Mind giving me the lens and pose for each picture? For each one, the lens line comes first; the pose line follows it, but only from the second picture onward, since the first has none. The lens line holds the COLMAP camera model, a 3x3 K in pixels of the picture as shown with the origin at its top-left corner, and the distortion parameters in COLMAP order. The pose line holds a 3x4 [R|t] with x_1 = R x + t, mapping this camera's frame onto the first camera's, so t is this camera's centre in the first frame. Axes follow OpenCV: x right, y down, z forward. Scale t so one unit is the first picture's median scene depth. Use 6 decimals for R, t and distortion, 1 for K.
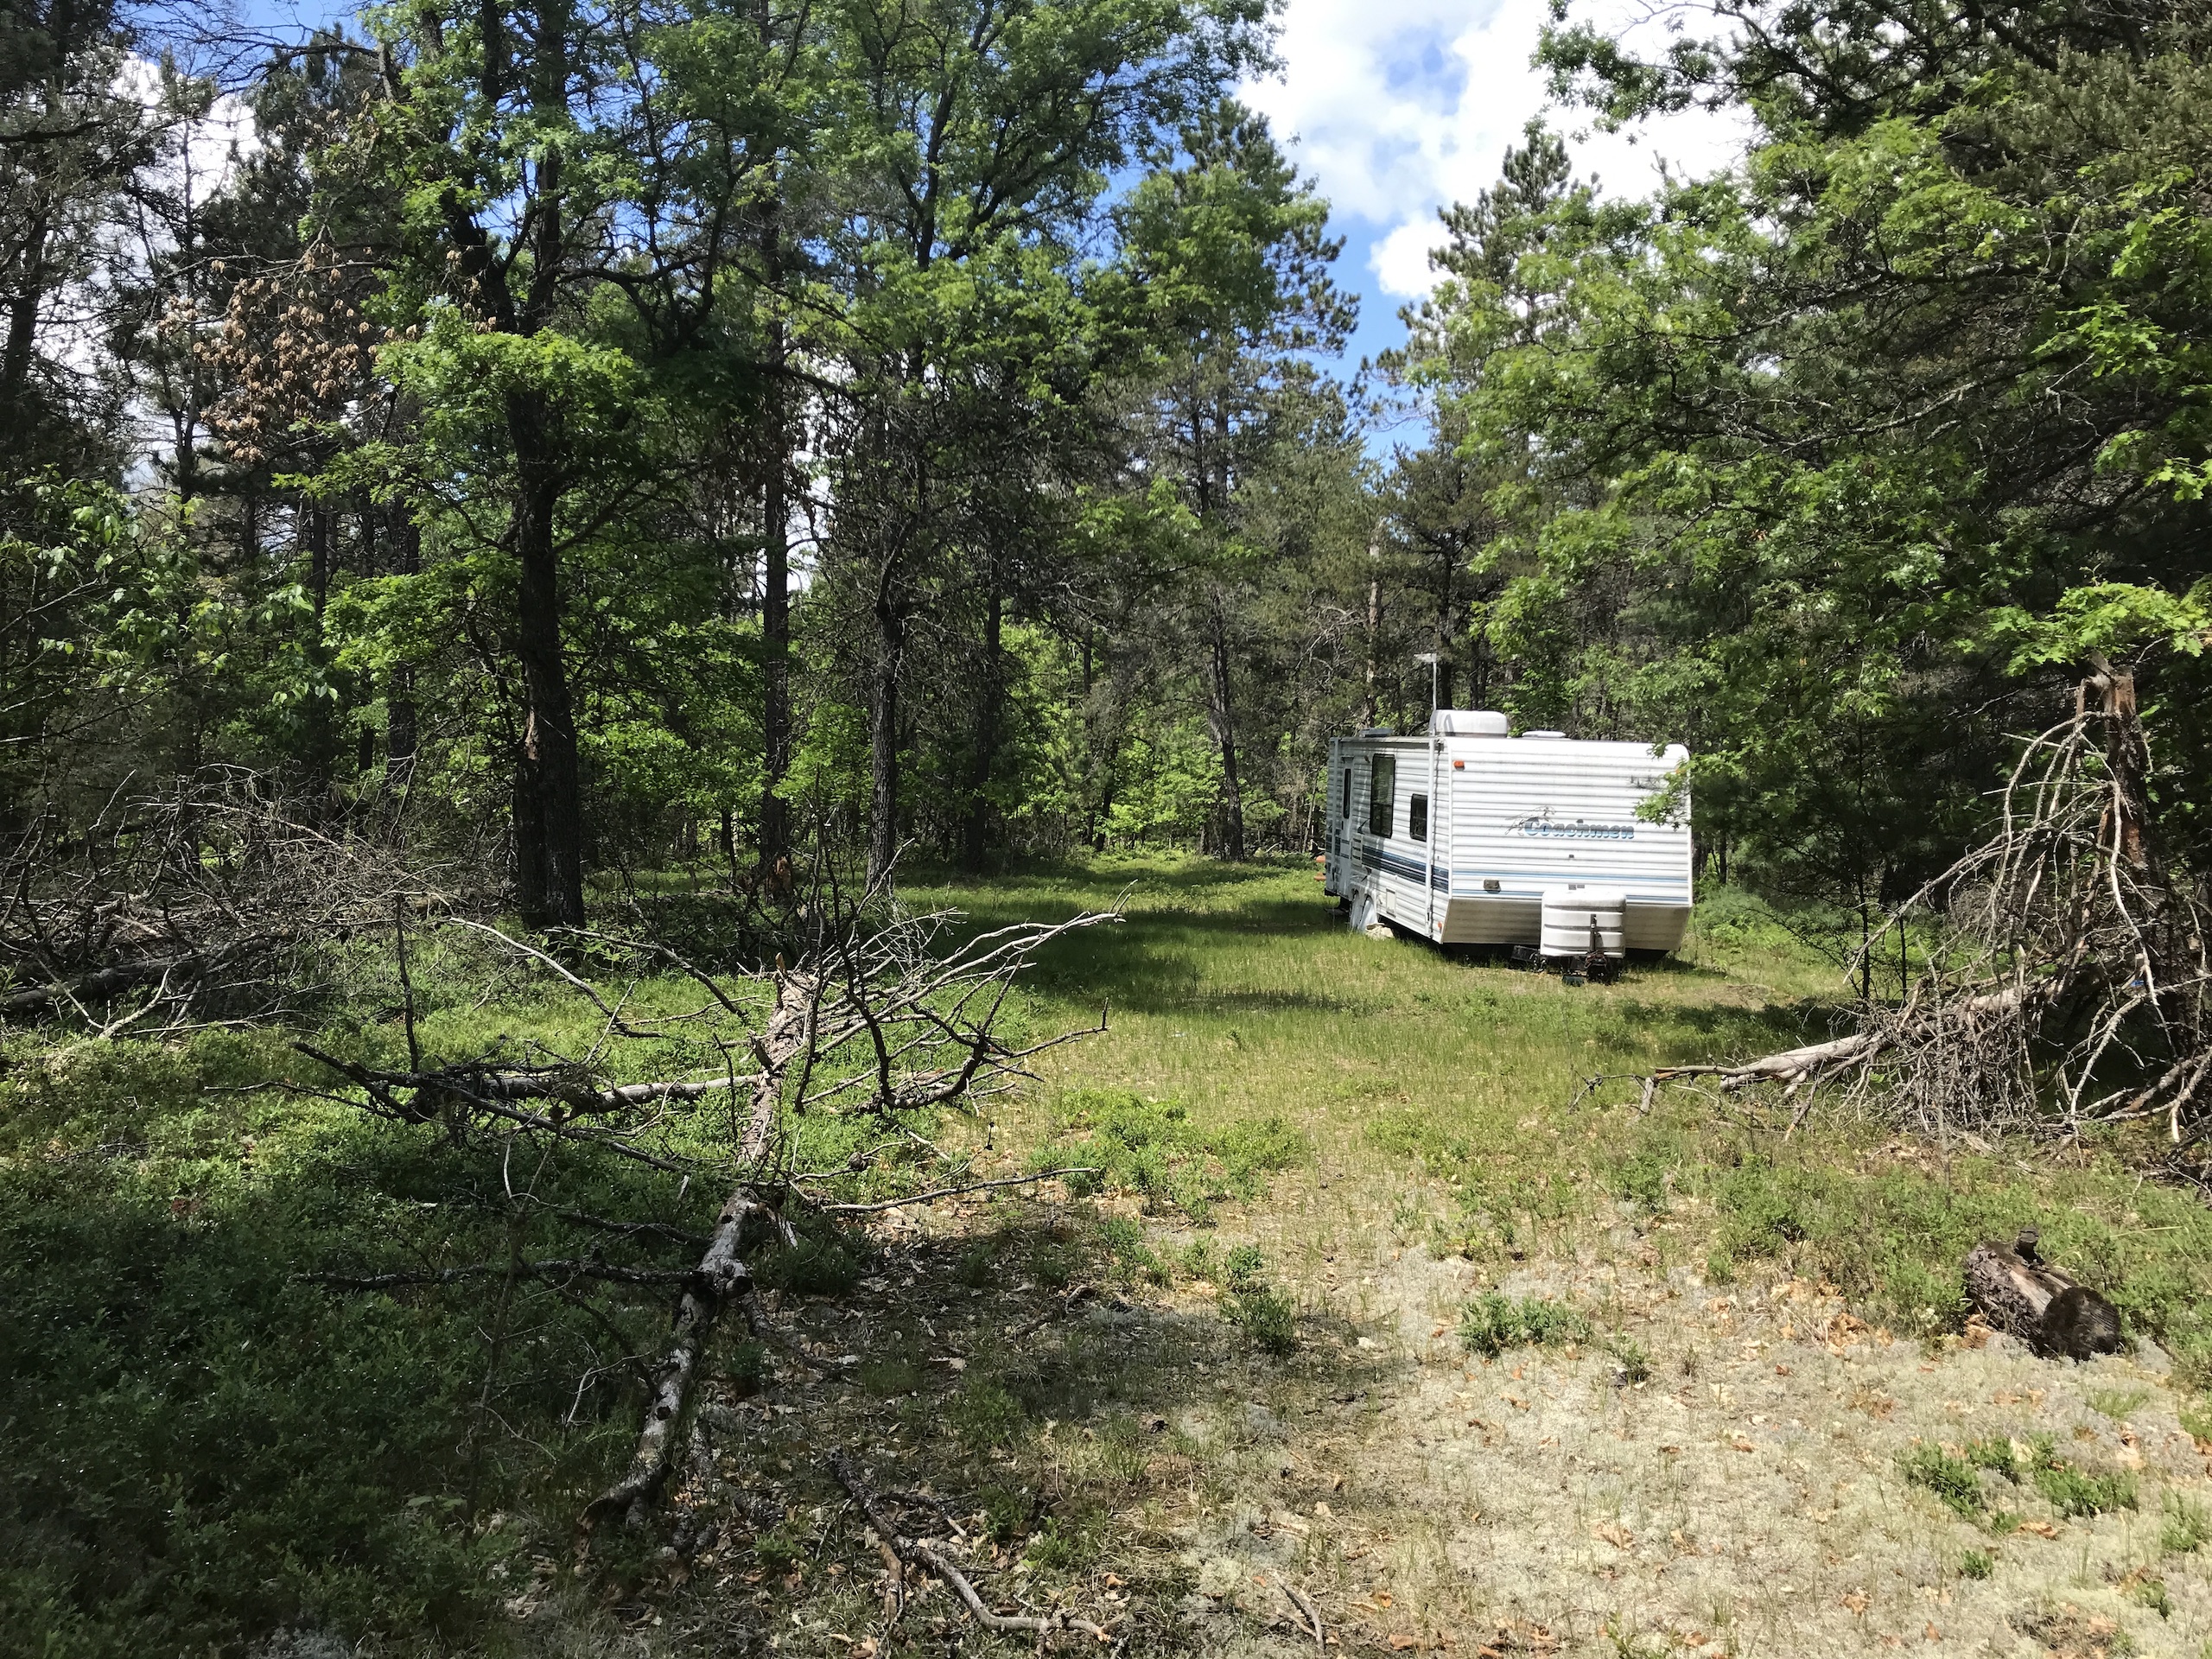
lens RADIAL K [[1840.5, 0, 1105.5], [0, 1840.5, 829.4], [0, 0, 1]] dist [0.018628, -0.001922]
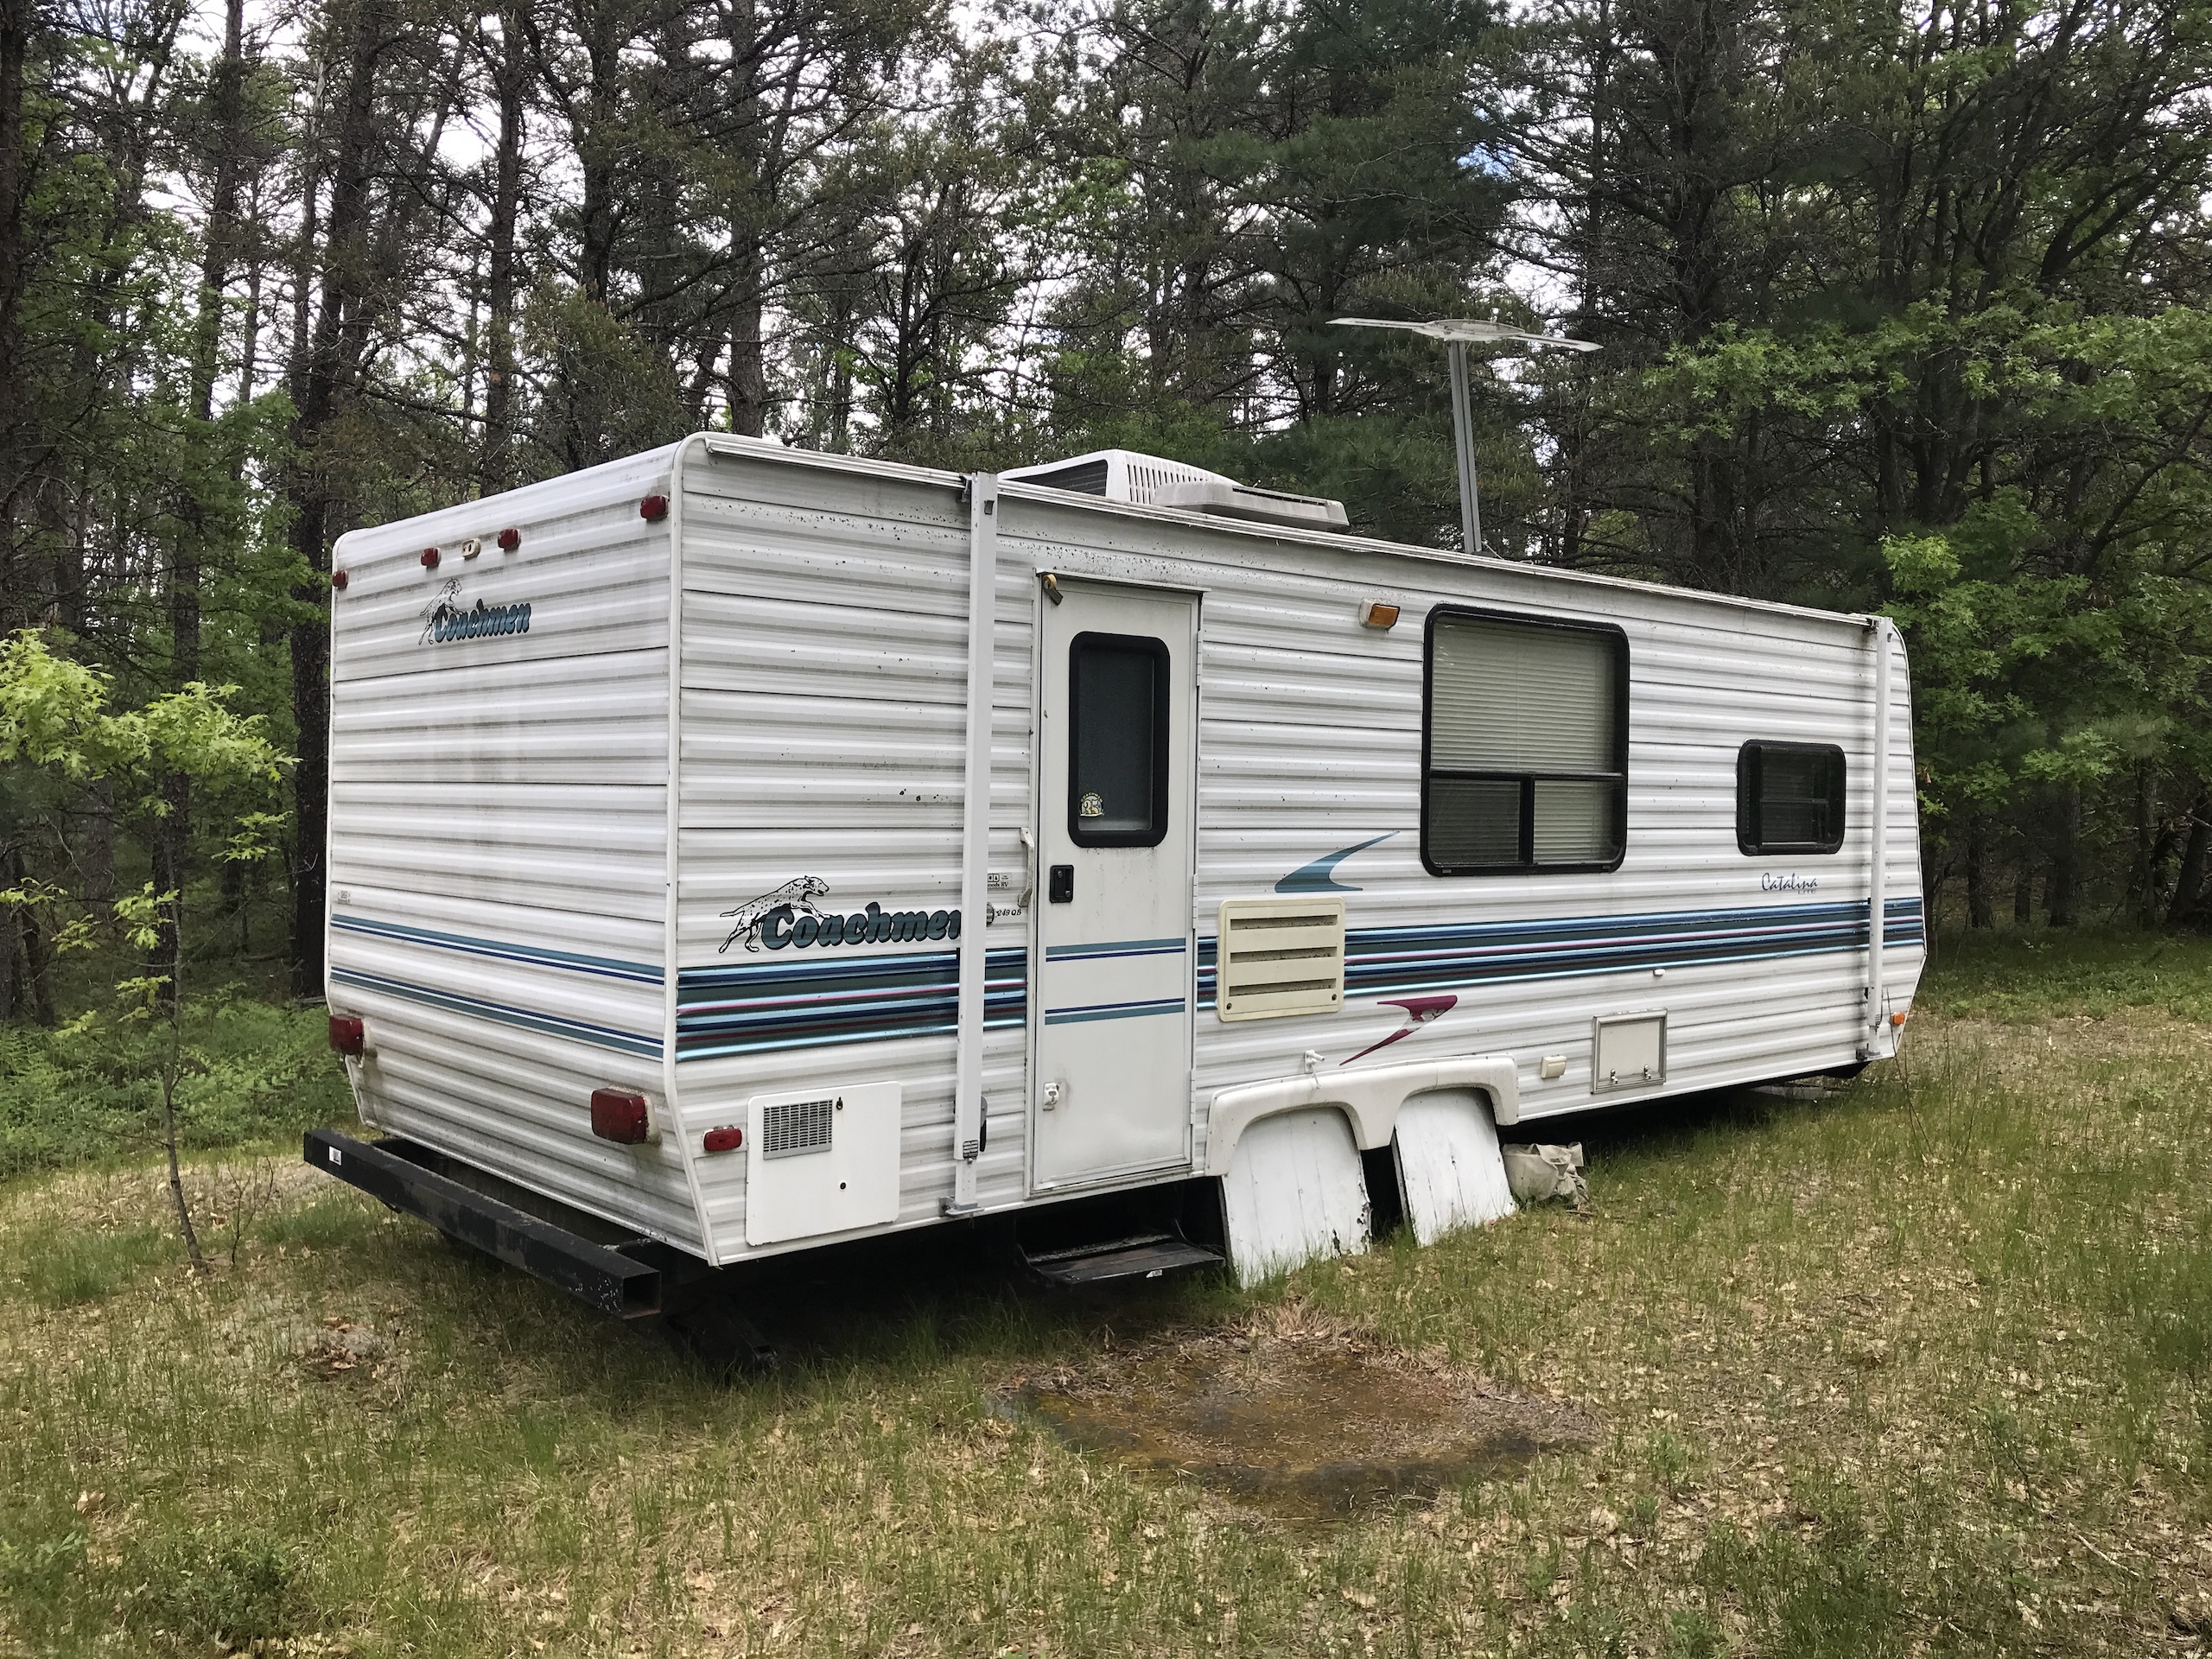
lens RADIAL K [[1840.5, 0, 1104.4], [0, 1840.5, 822.0], [0, 0, 1]] dist [0.018628, -0.001922]
pose [[-0.601526, -0.059719, 0.796618, -0.065597], [0.001986, 0.997087, 0.076247, -0.034564], [-0.798851, 0.047446, -0.599655, 1.456032]]
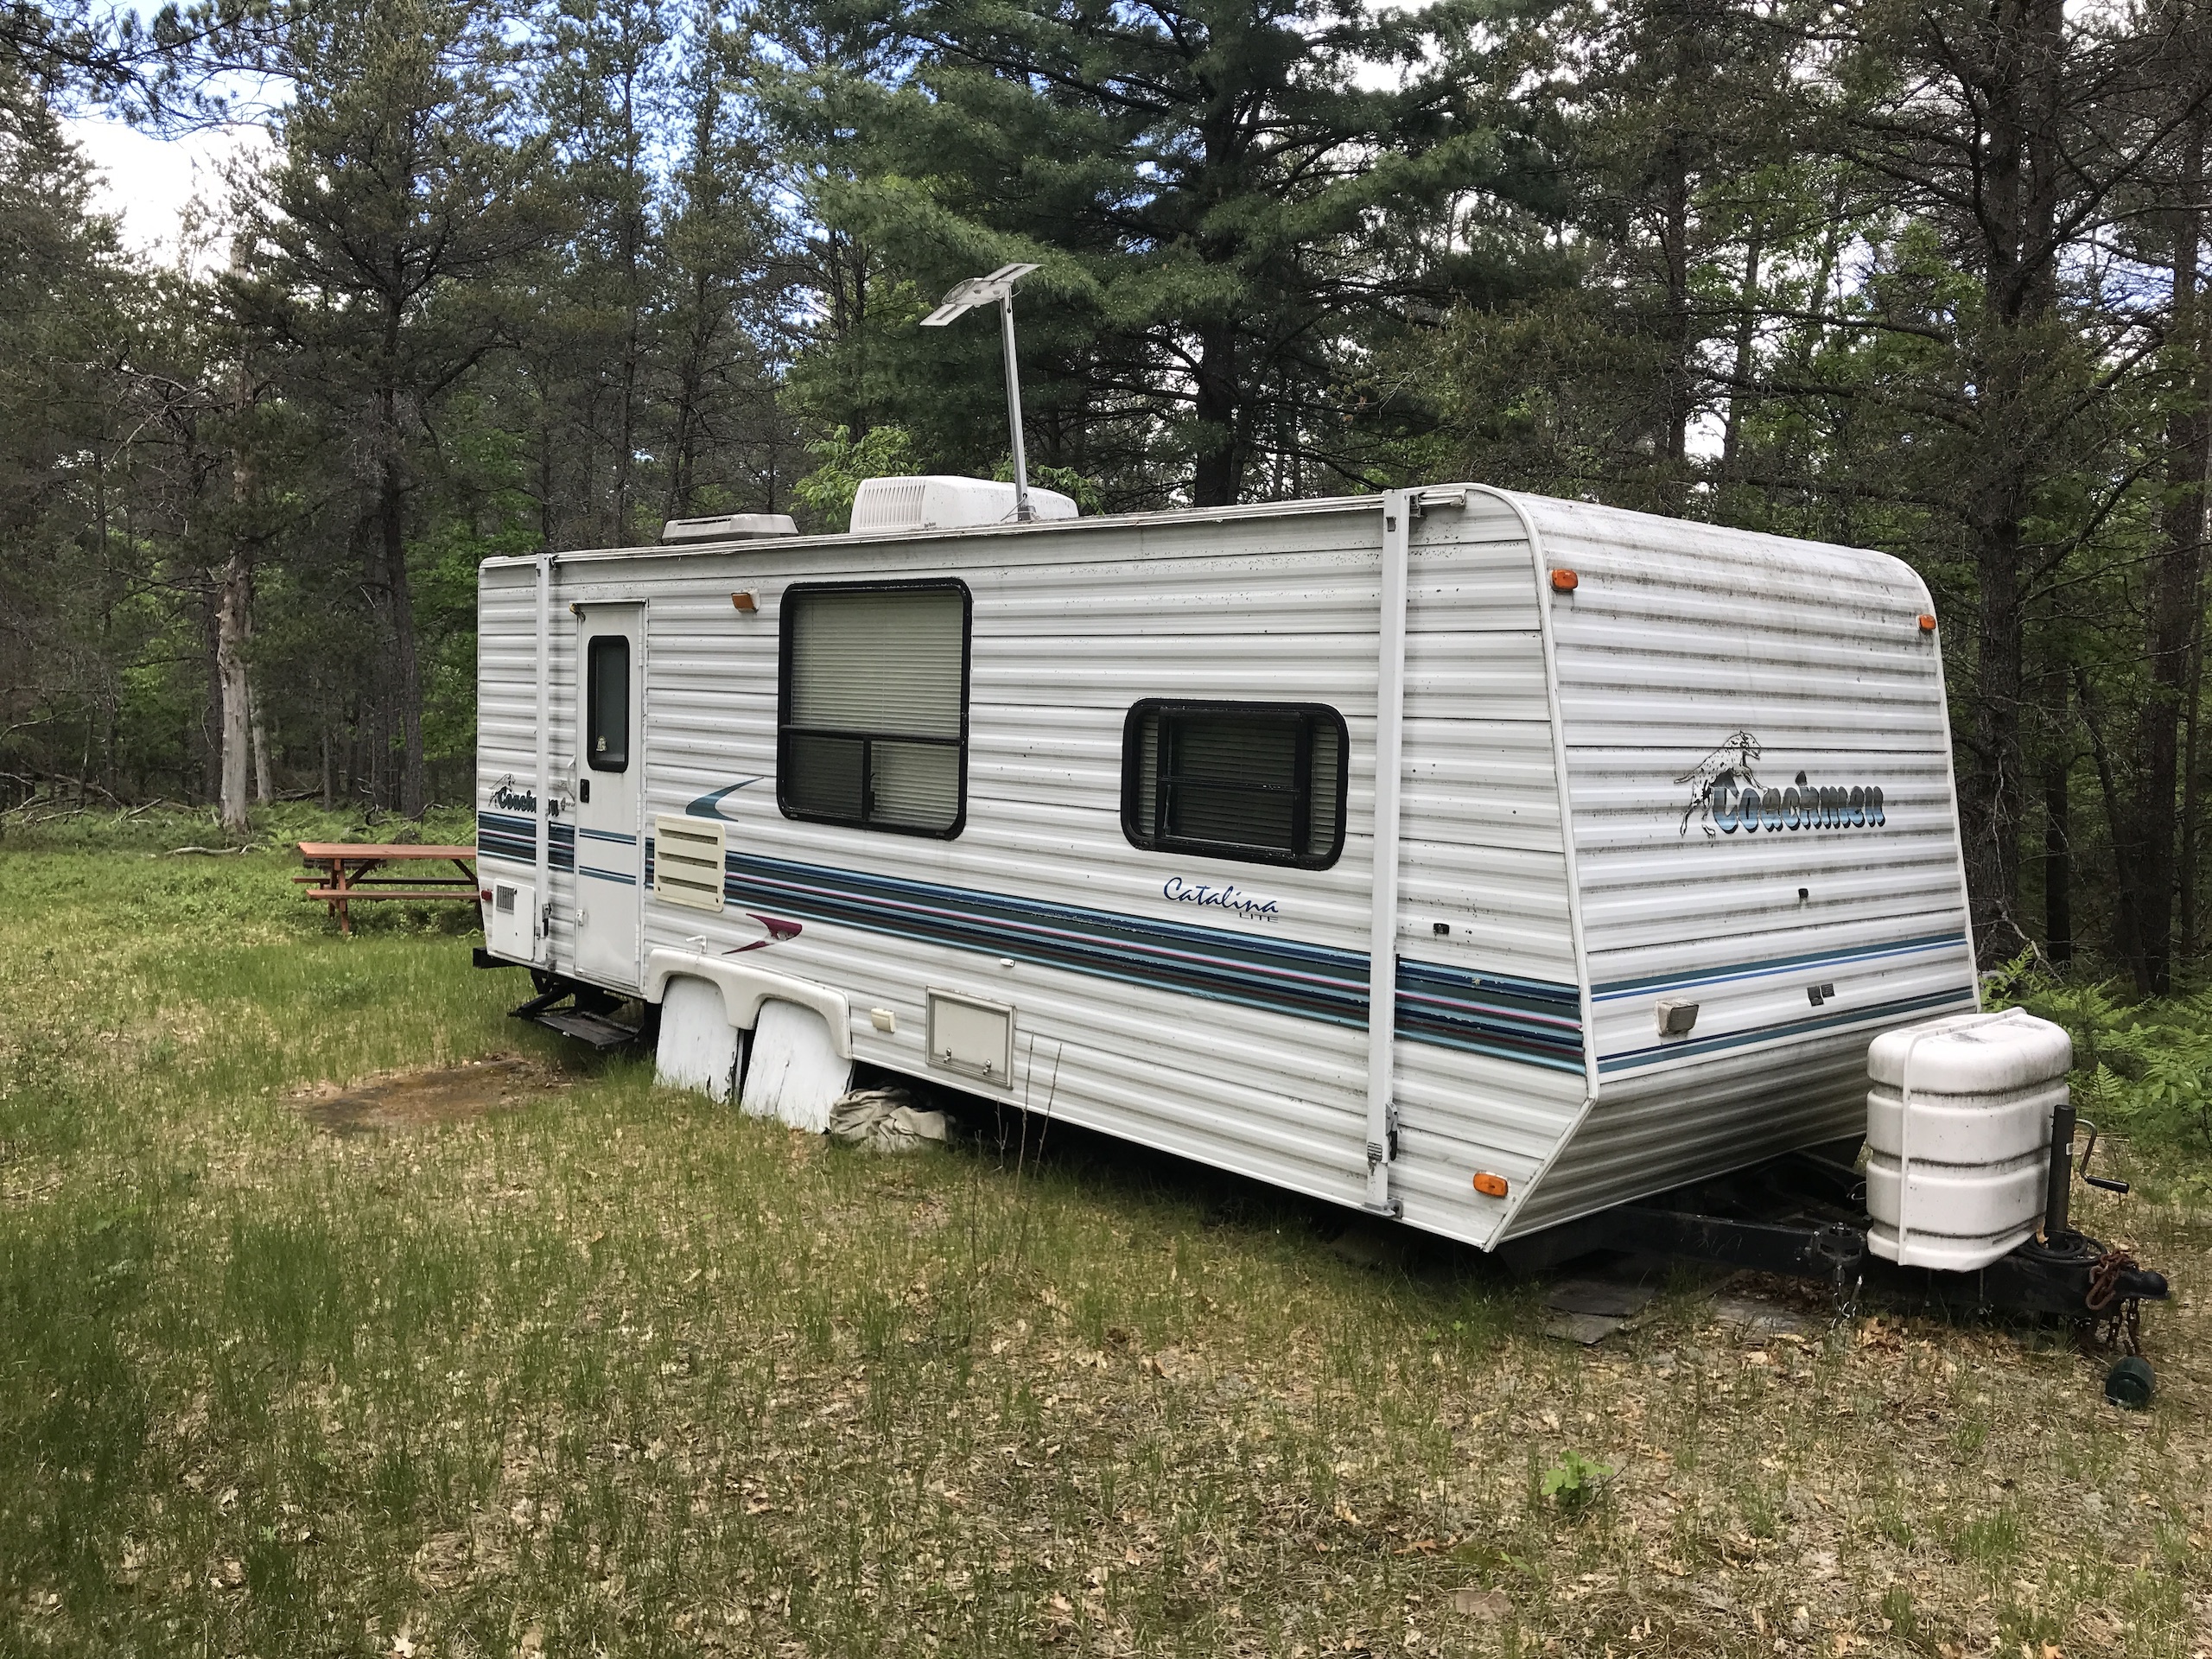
lens RADIAL K [[1840.5, 0, 1106.6], [0, 1840.5, 837.6], [0, 0, 1]] dist [0.018628, -0.001922]
pose [[0.776728, -0.058684, 0.627096, -0.026934], [0.026070, 0.997792, 0.061083, -0.016398], [-0.629296, -0.031096, 0.776543, 0.834869]]
